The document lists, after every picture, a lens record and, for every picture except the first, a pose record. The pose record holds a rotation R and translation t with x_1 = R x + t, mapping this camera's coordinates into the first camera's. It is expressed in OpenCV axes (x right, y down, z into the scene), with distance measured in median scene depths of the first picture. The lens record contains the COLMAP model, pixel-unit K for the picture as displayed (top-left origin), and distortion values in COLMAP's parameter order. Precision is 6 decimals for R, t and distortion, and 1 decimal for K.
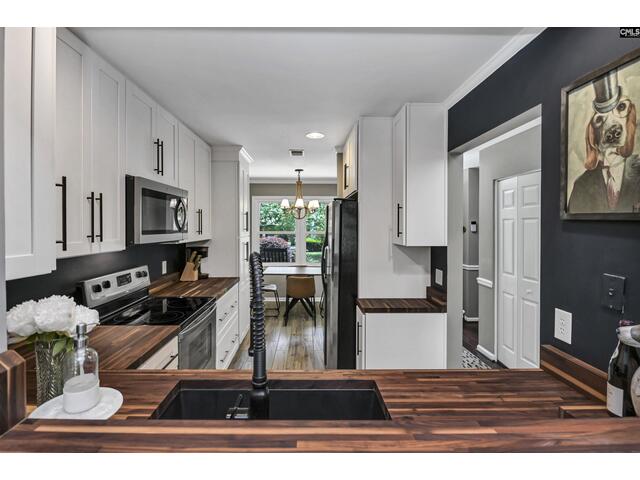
lens RADIAL K [[317.0, 0, 320.9], [0, 317.0, 217.0], [0, 0, 1]] dist [-0.002283, -0.000259]
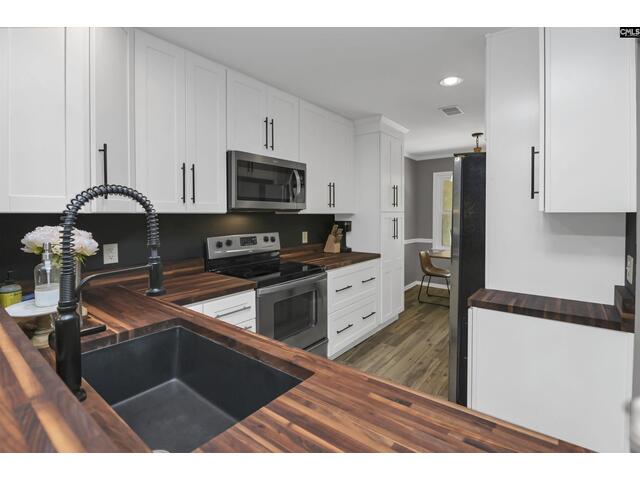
lens RADIAL K [[317.0, 0, 320.9], [0, 317.0, 217.0], [0, 0, 1]] dist [-0.002283, -0.000259]
pose [[0.770645, 0.001525, -0.637263, 0.411967], [0.023427, 0.999253, 0.030721, 0.089508], [0.636834, -0.038604, 0.770034, 0.301682]]
